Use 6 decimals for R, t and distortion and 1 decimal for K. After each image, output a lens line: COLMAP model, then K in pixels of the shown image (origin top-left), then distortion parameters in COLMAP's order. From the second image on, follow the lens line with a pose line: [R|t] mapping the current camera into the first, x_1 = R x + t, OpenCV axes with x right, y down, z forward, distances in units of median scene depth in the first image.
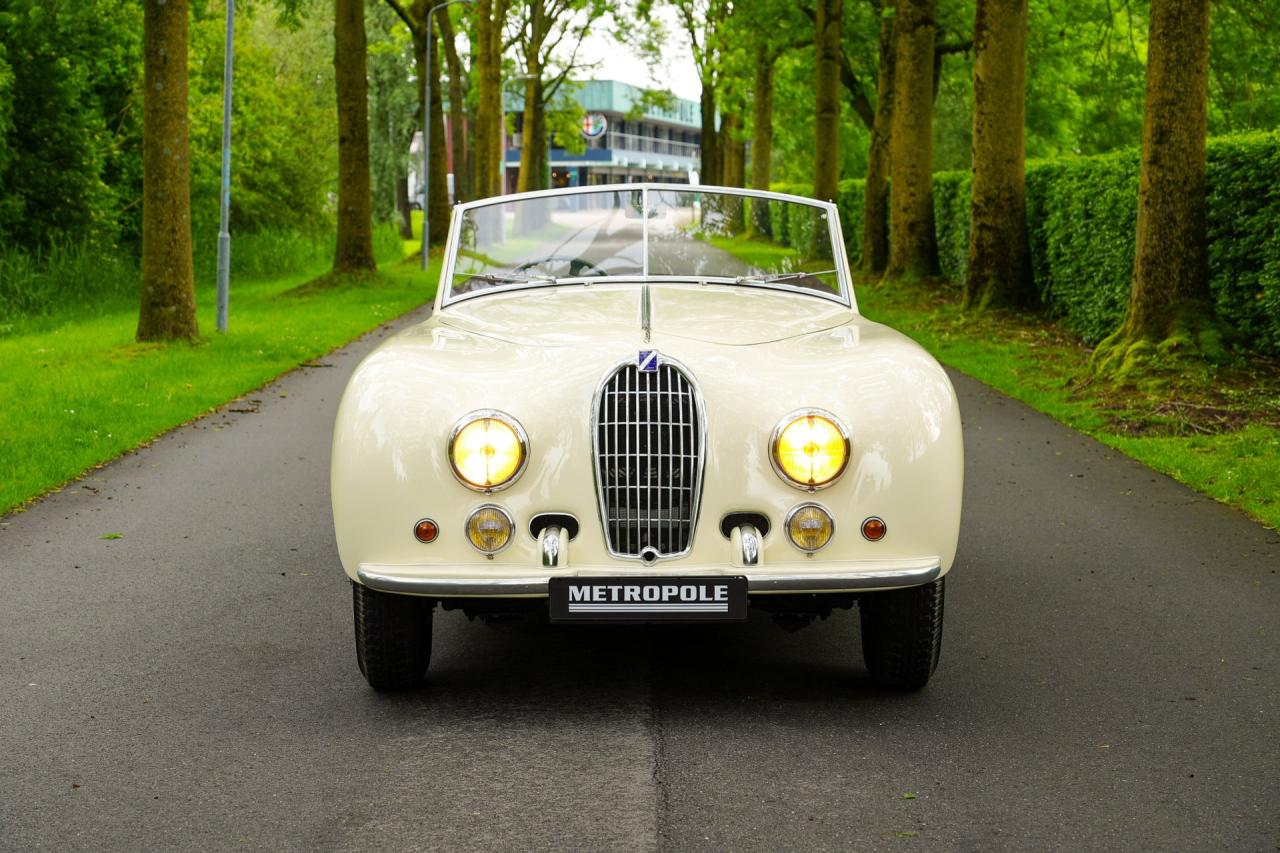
lens RADIAL K [[3597.2, 0, 644.3], [0, 3597.2, 498.0], [0, 0, 1]] dist [-0.018084, 0.682538]
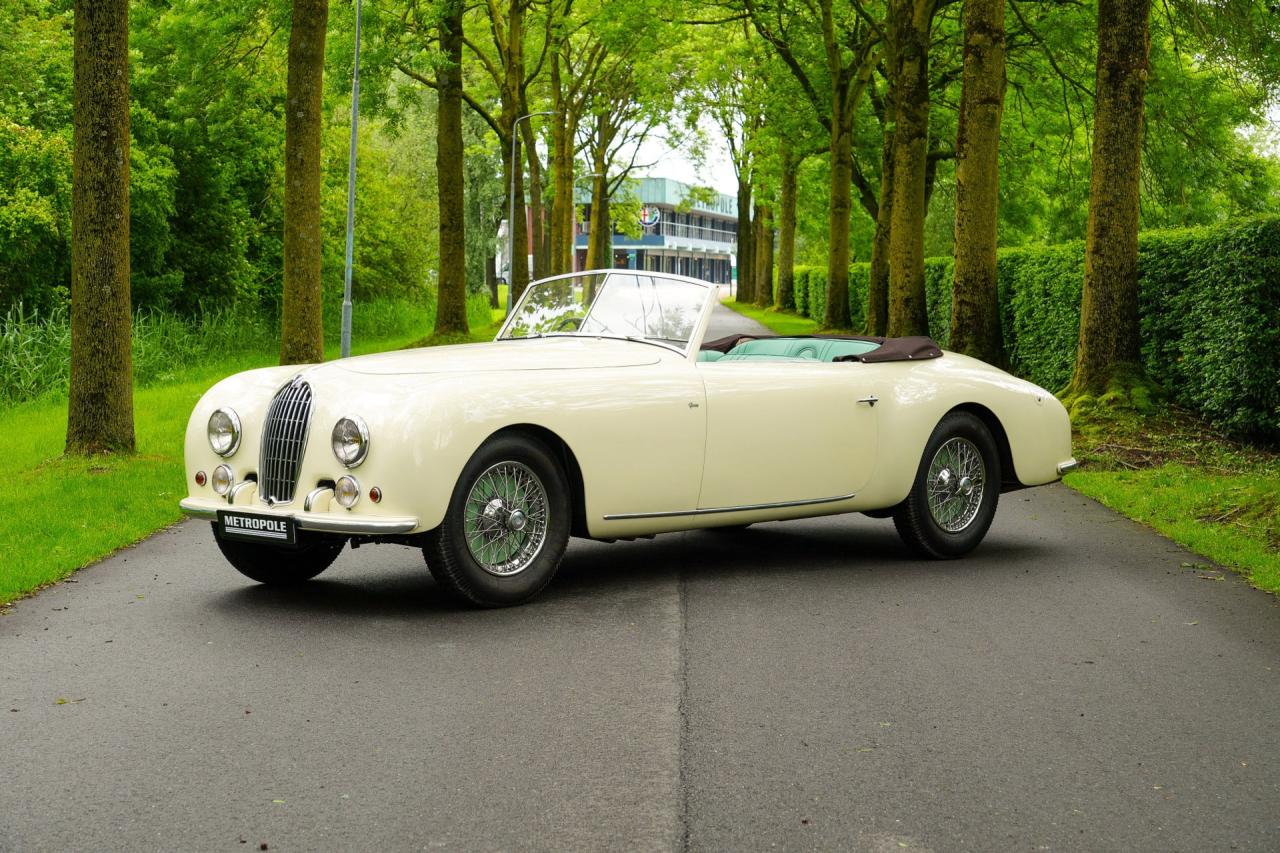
lens RADIAL K [[3597.2, 0, 644.3], [0, 3597.2, 498.0], [0, 0, 1]] dist [-0.018084, 0.682538]
pose [[0.999740, 0.010358, -0.020306, 0.010614], [-0.010762, 0.999744, -0.019888, 0.016560], [0.020095, 0.020102, 0.999596, -0.223072]]
